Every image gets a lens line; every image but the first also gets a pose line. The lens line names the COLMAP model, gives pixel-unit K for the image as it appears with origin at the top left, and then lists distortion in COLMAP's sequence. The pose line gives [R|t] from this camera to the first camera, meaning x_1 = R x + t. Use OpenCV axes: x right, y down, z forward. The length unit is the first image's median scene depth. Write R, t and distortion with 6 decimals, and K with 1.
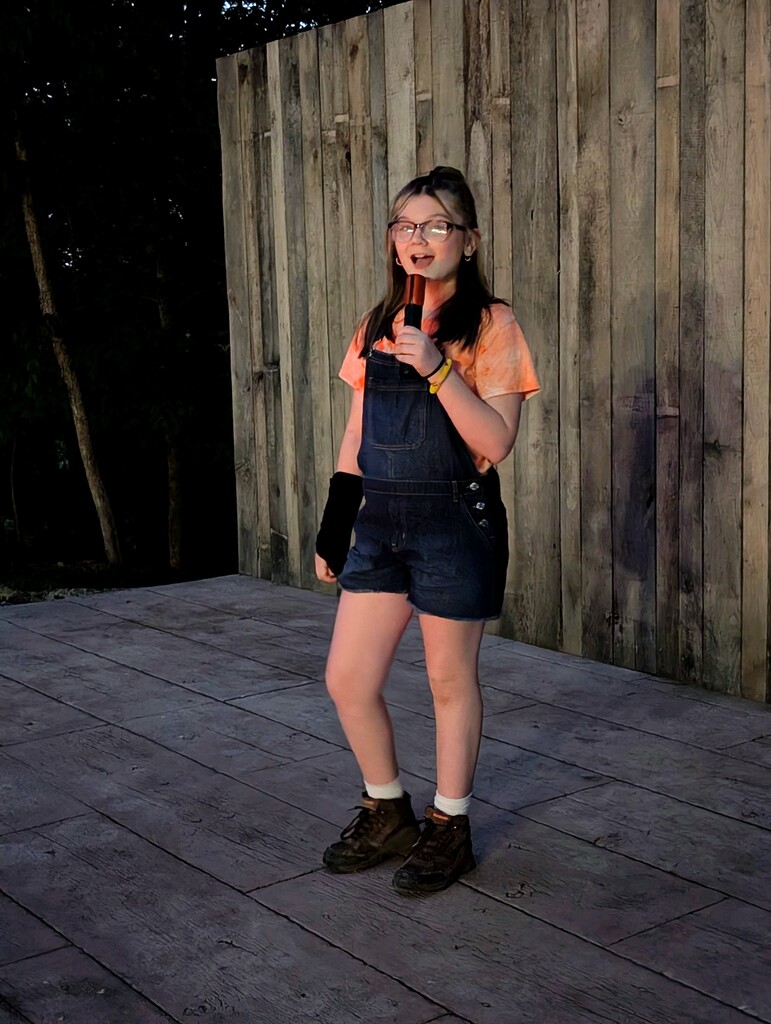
lens RADIAL K [[1369.0, 0, 384.1], [0, 1369.0, 516.0], [0, 0, 1]] dist [0.160539, -0.584967]
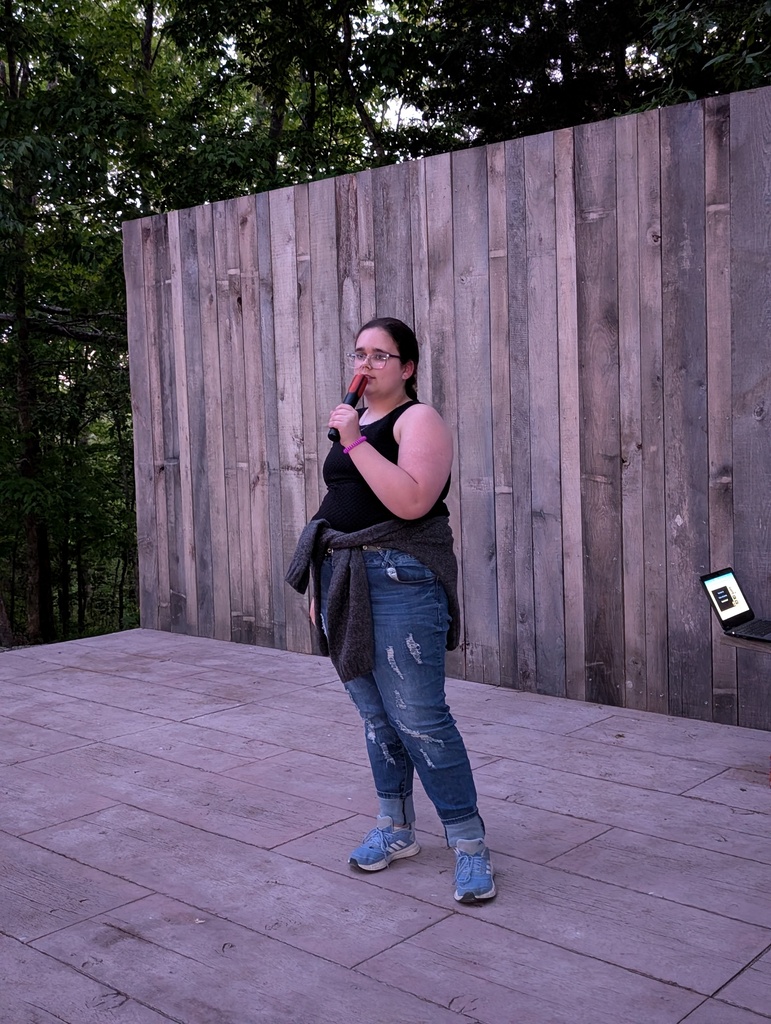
lens RADIAL K [[1140.0, 0, 365.8], [0, 1140.0, 498.2], [0, 0, 1]] dist [0.166040, -0.576033]
pose [[0.984258, -0.016297, 0.175983, -0.114225], [0.029699, 0.996831, -0.073793, 0.010799], [-0.174222, 0.077858, 0.981624, -0.079213]]
